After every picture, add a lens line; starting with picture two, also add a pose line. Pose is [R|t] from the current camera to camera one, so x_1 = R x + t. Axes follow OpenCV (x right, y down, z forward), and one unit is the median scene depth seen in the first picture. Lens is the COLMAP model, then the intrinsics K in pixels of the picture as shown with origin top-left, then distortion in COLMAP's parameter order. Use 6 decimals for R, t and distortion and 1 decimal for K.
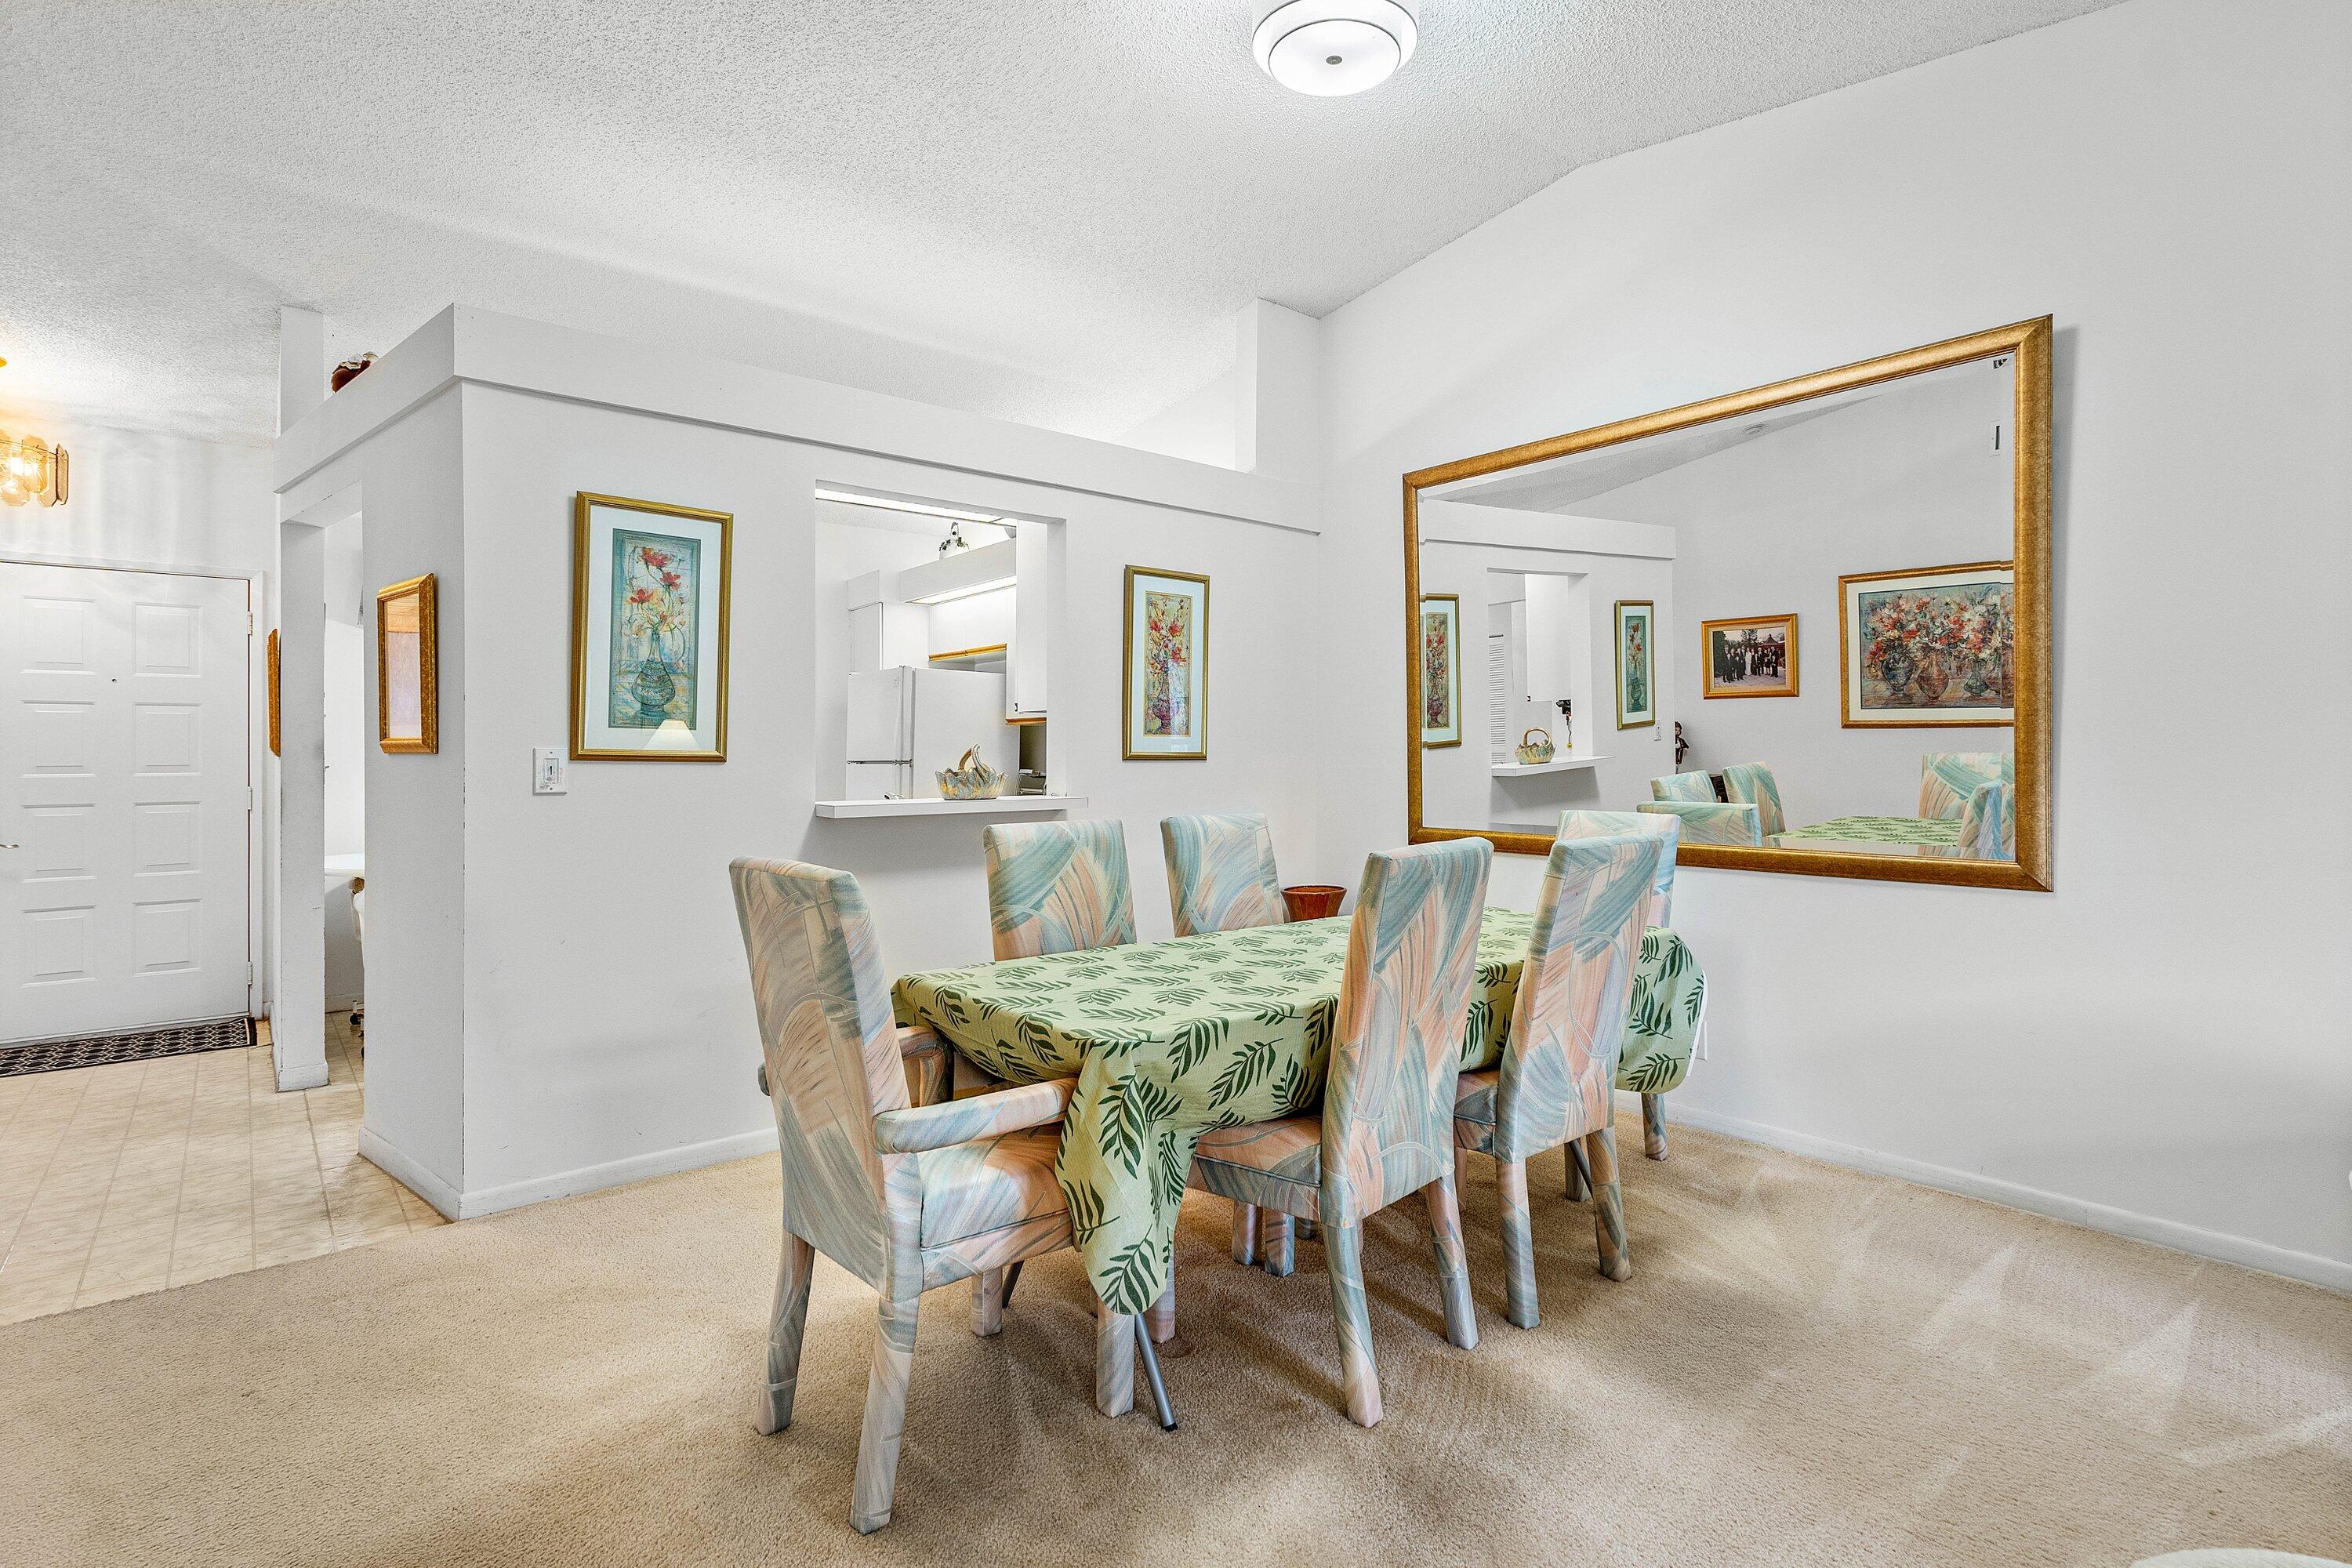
lens RADIAL K [[1147.5, 0, 1176.1], [0, 1147.5, 752.8], [0, 0, 1]] dist [0.001559, 0.001273]
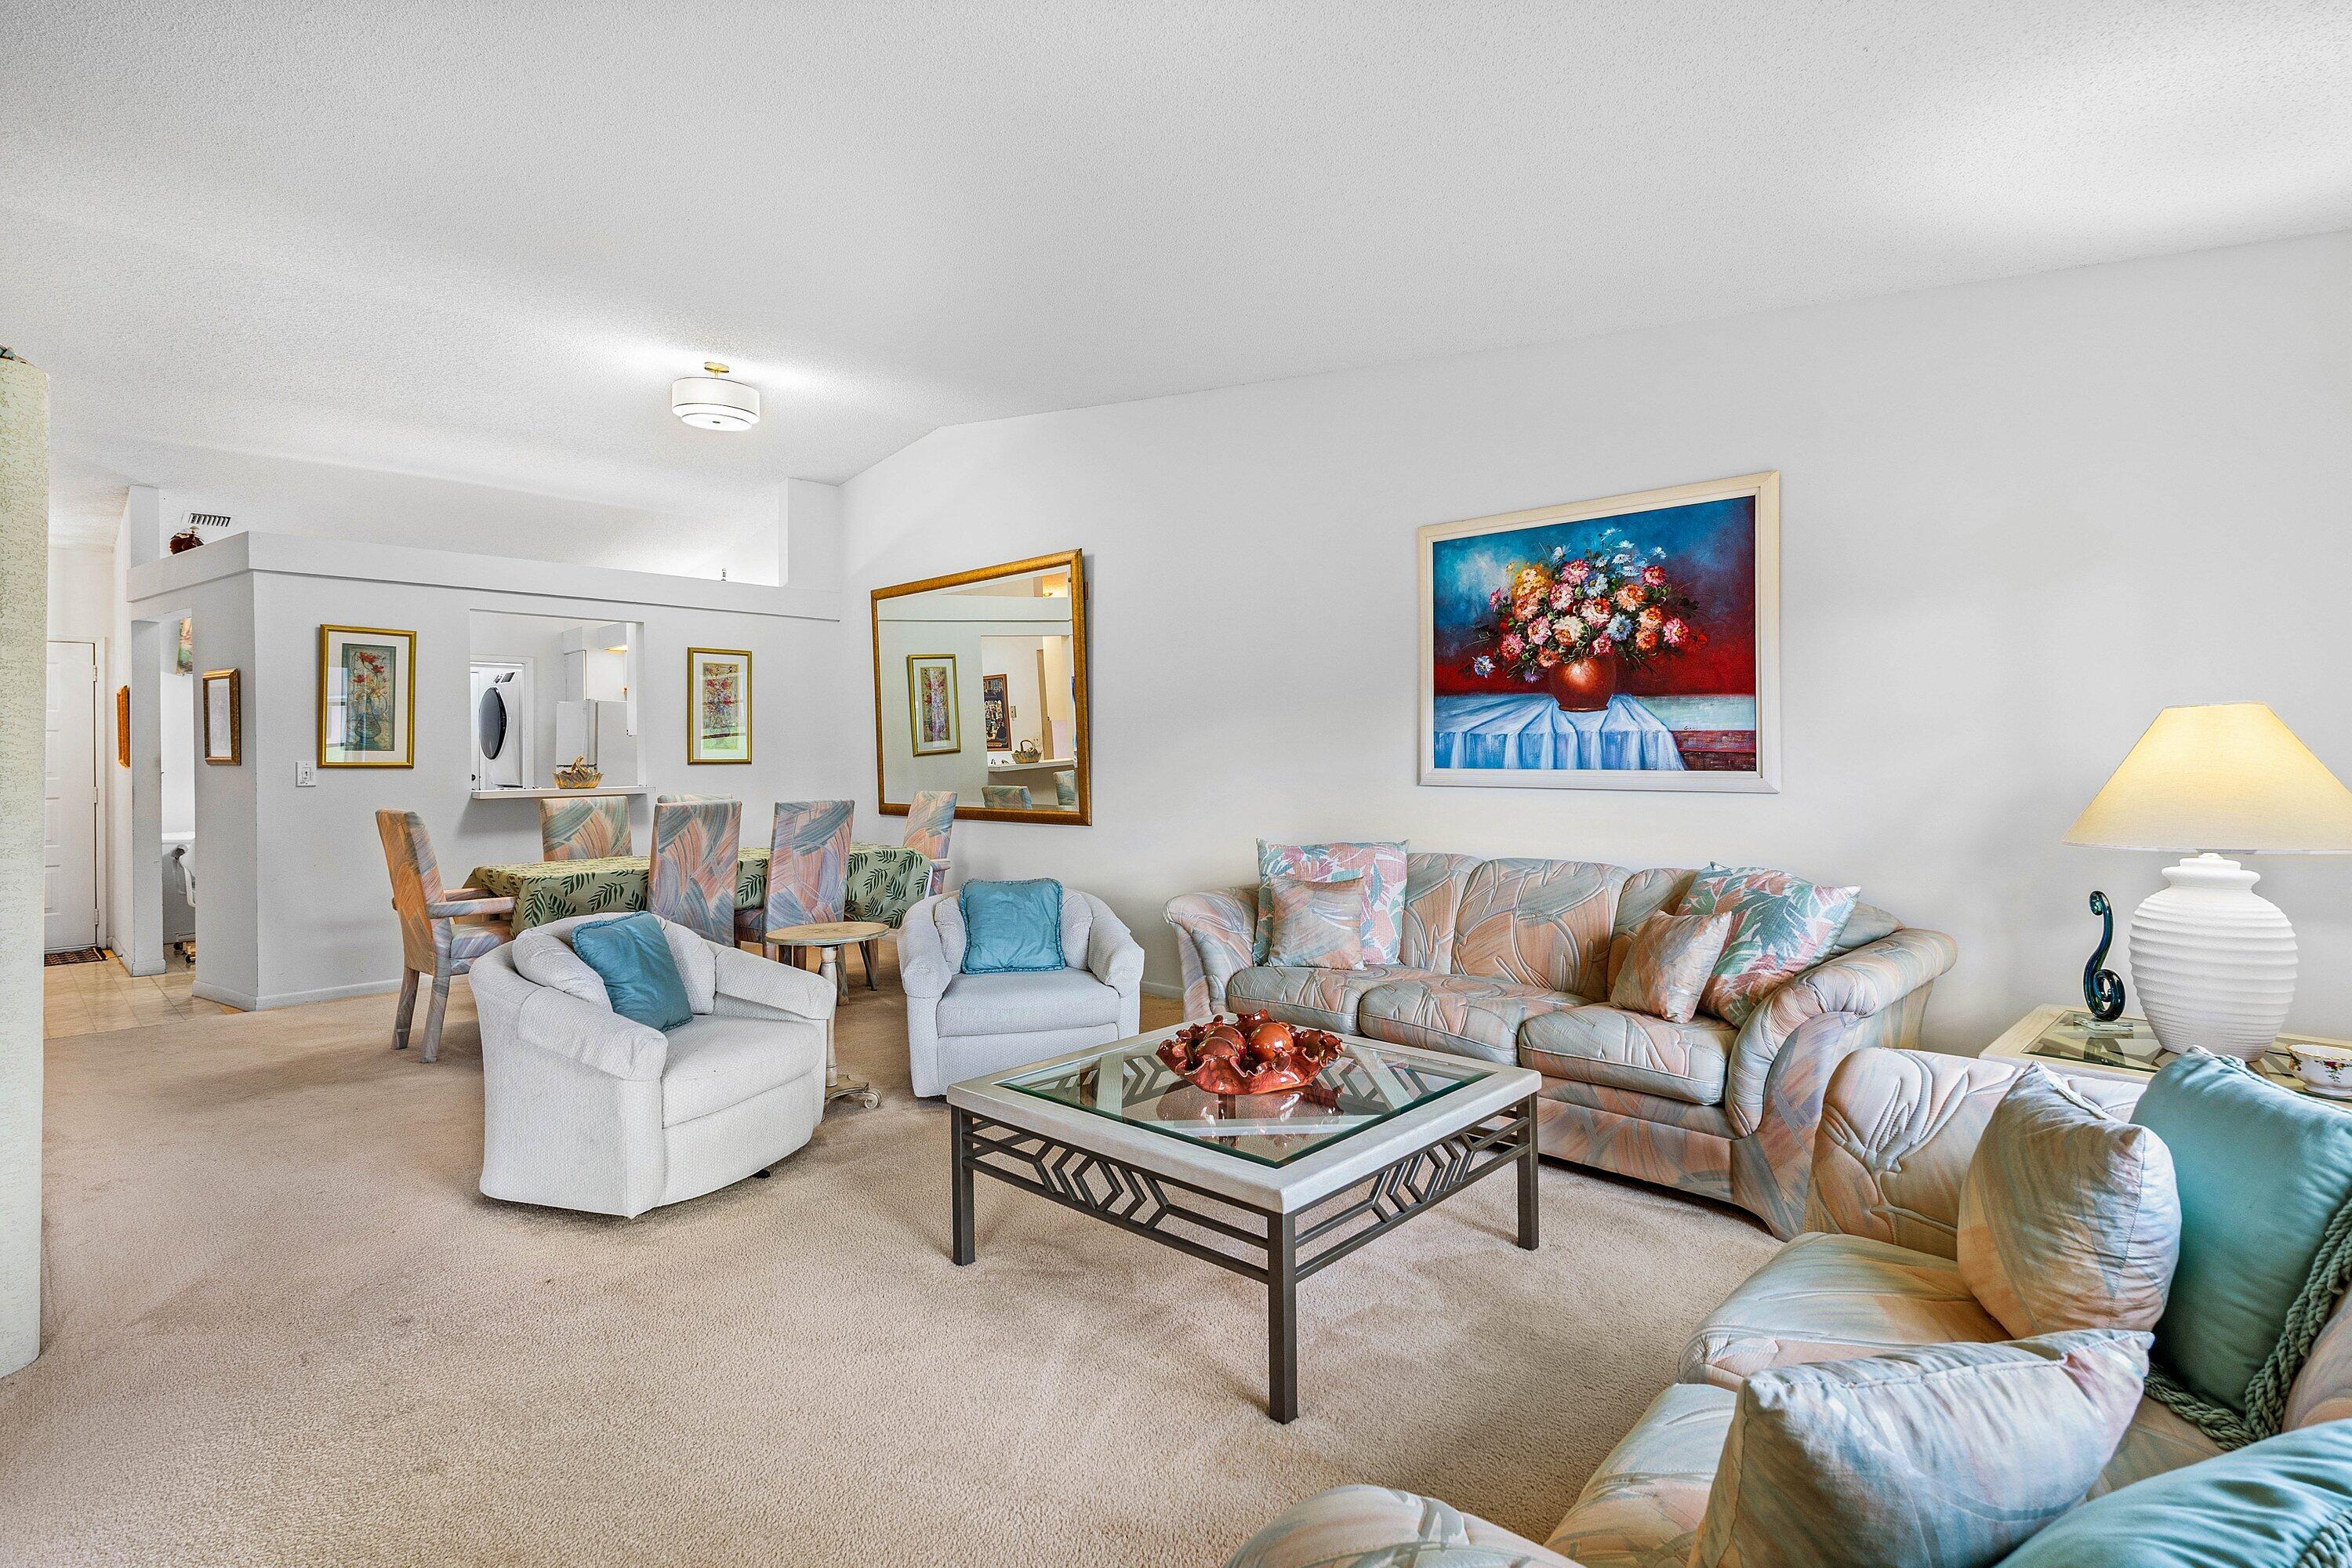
lens RADIAL K [[1147.5, 0, 1170.7], [0, 1147.5, 754.9], [0, 0, 1]] dist [0.001559, 0.001273]
pose [[0.993457, -0.007207, 0.113979, 0.614716], [0.006735, 0.999967, 0.004525, -0.013836], [-0.114007, -0.003727, 0.993473, -0.978982]]
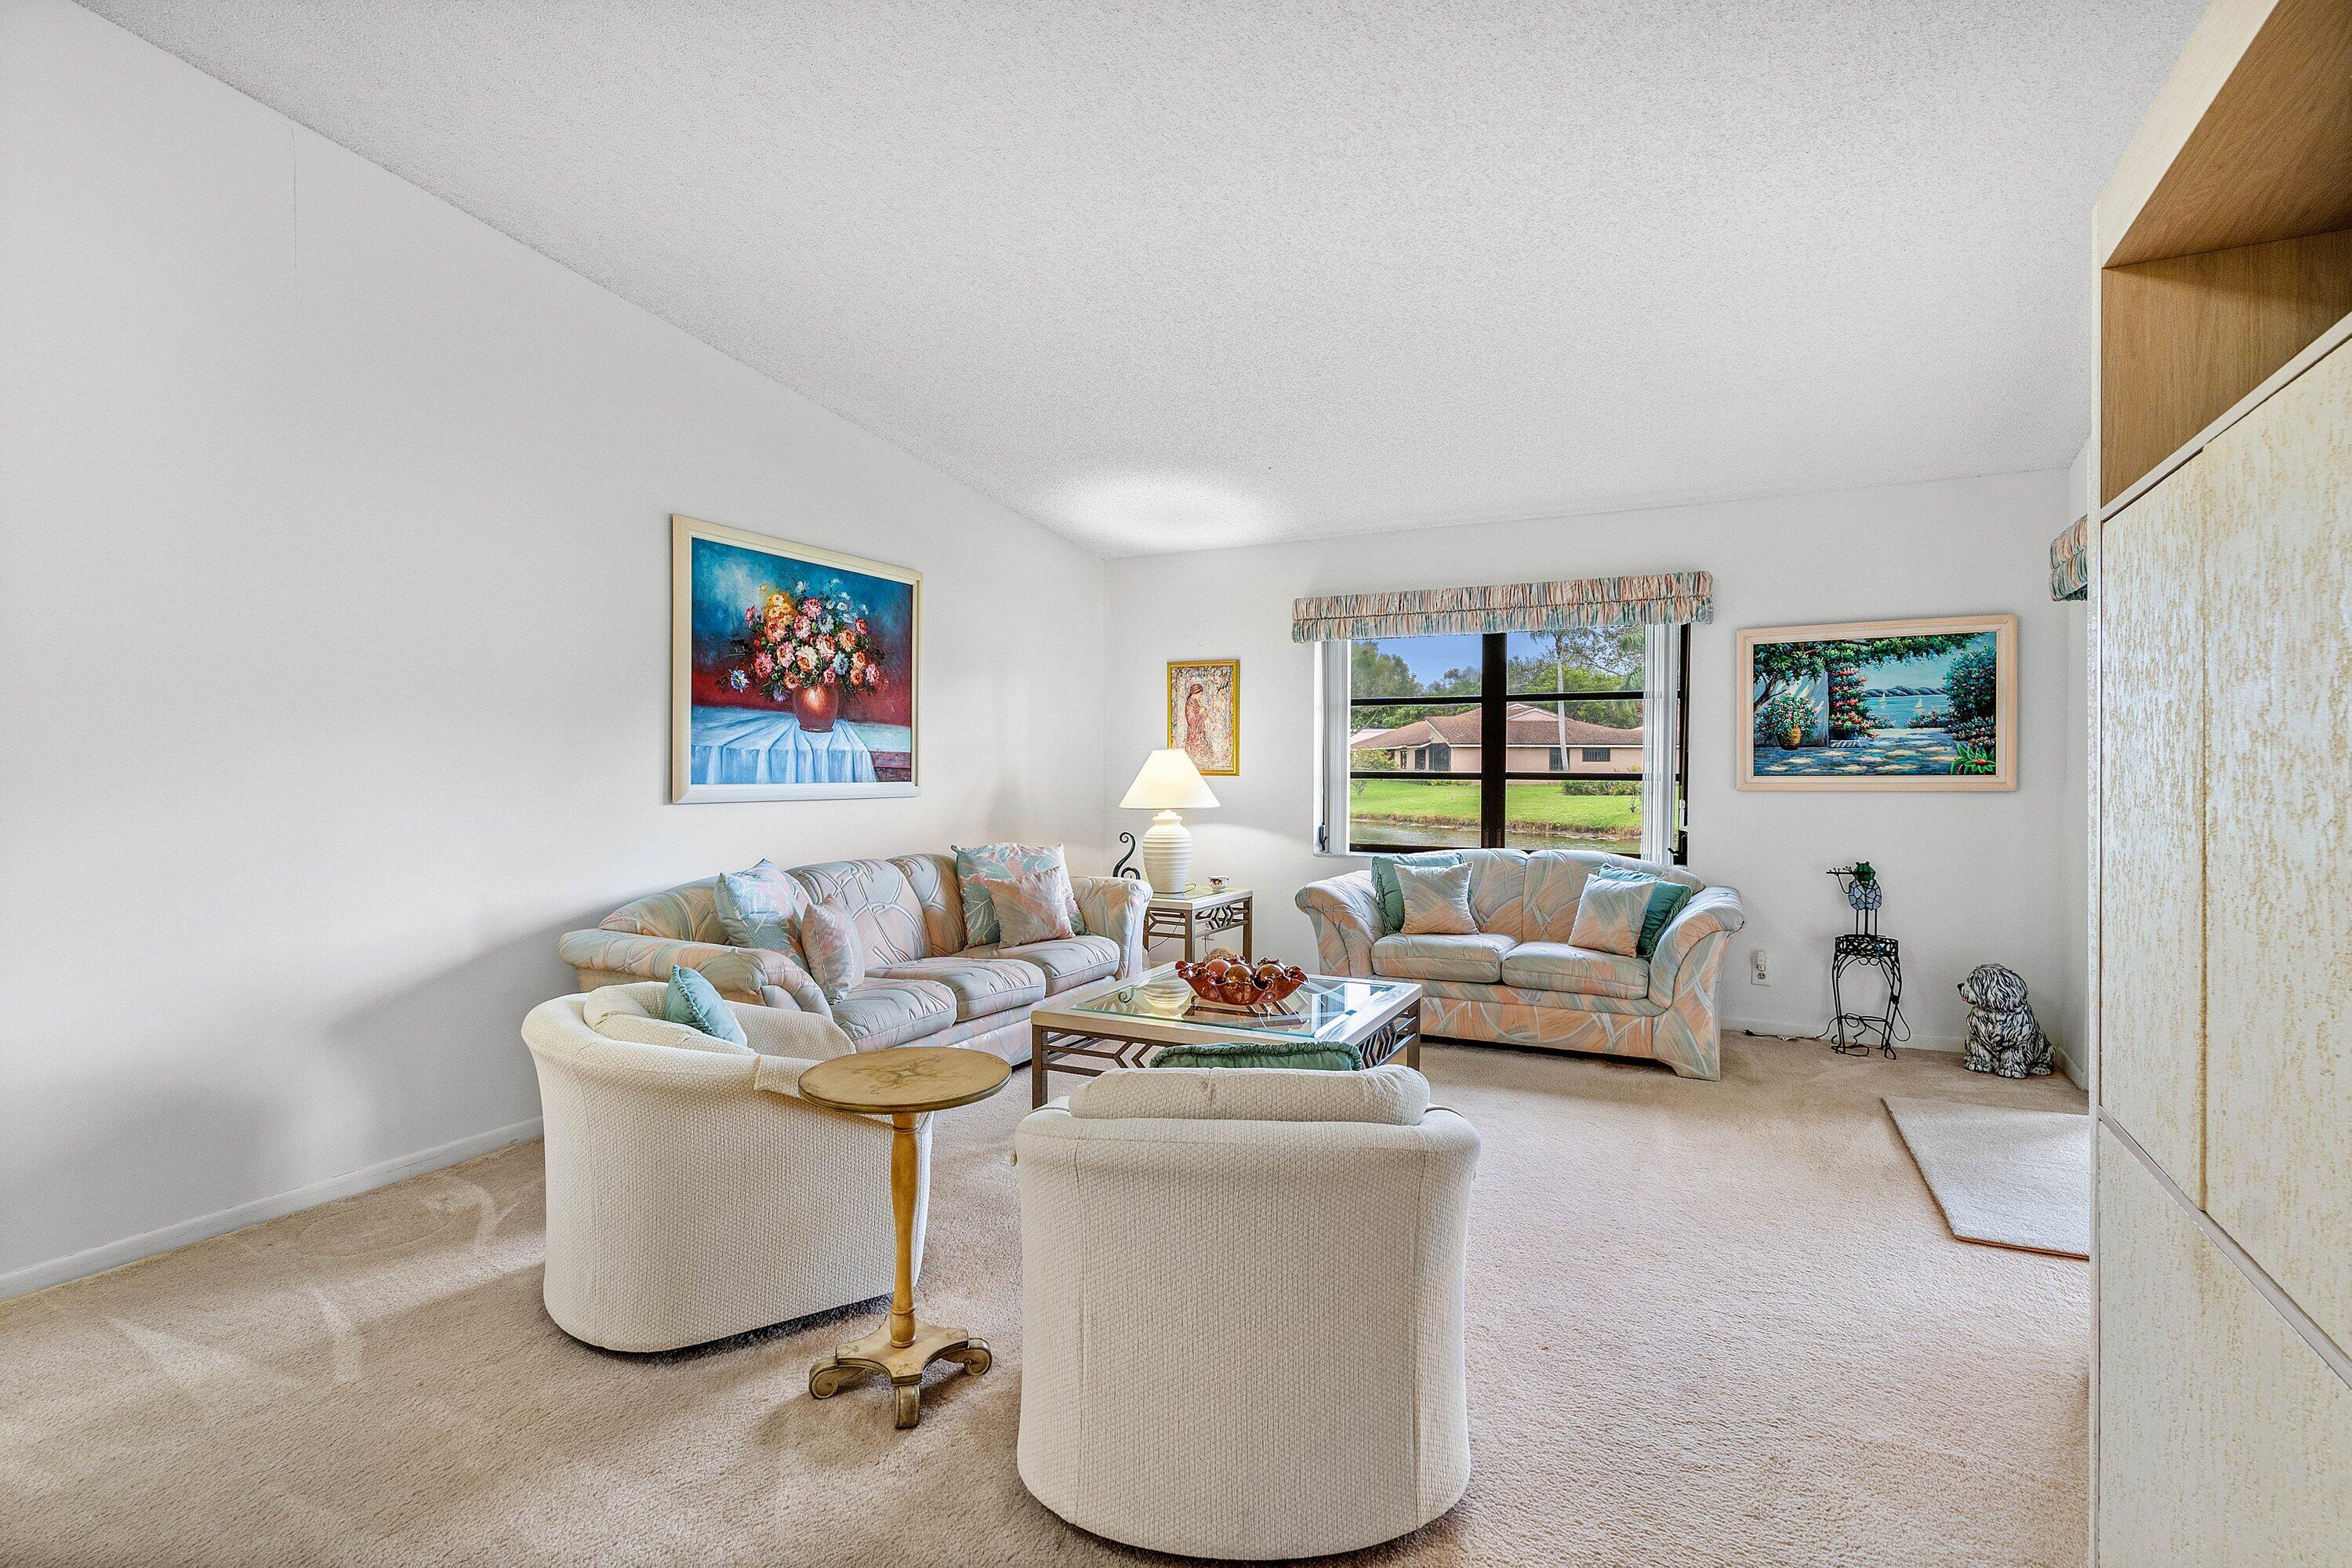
lens RADIAL K [[1147.5, 0, 1175.6], [0, 1147.5, 778.9], [0, 0, 1]] dist [0.001559, 0.001273]
pose [[-0.391188, -0.010212, 0.920254, -0.319126], [-0.001611, 0.999945, 0.010411, -0.008985], [-0.920310, 0.002590, -0.391182, 0.407783]]
